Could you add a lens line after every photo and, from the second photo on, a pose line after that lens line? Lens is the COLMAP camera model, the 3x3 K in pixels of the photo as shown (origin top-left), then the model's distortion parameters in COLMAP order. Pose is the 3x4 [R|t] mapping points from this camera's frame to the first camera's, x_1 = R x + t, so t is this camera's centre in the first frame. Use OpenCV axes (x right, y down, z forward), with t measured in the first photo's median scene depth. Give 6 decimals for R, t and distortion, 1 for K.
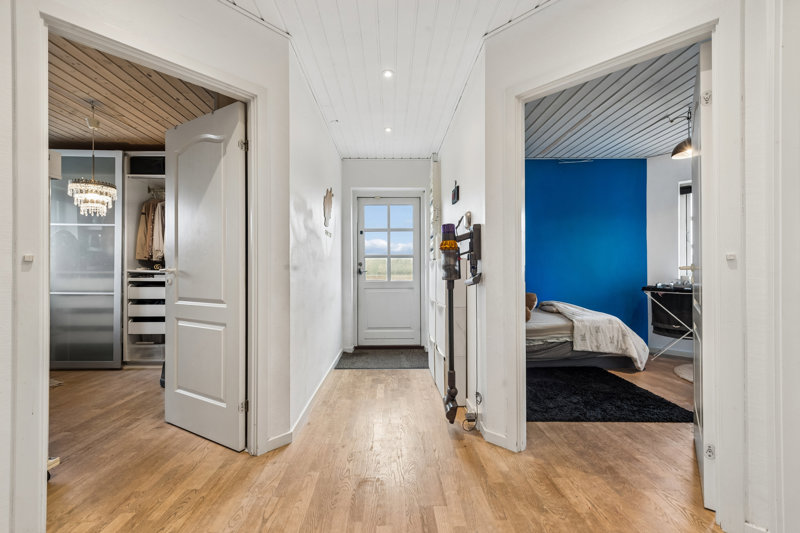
lens RADIAL K [[343.3, 0, 398.3], [0, 343.3, 269.3], [0, 0, 1]] dist [0.012881, -0.001650]
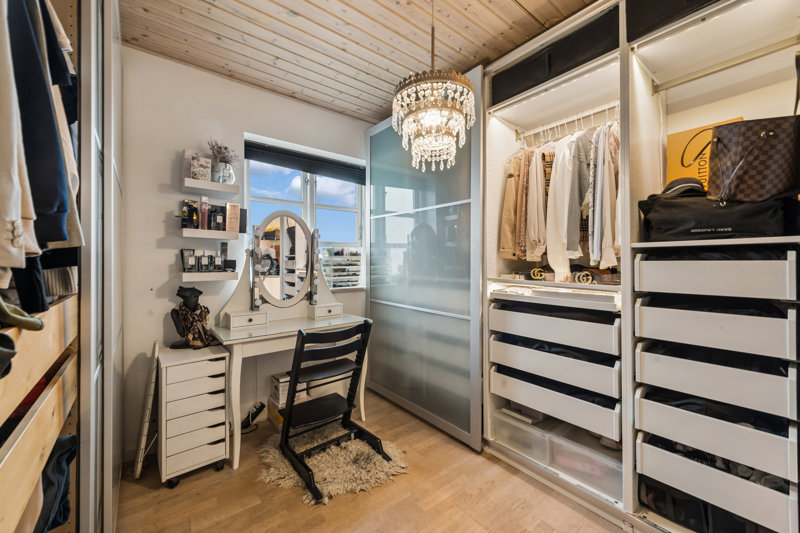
lens RADIAL K [[316.1, 0, 400.4], [0, 316.1, 262.1], [0, 0, 1]] dist [-0.005929, -0.000857]
pose [[0.617223, 0.003710, -0.786779, -0.462100], [0.006806, 0.999926, 0.010054, -0.031182], [0.786759, -0.011561, 0.617152, 0.562490]]
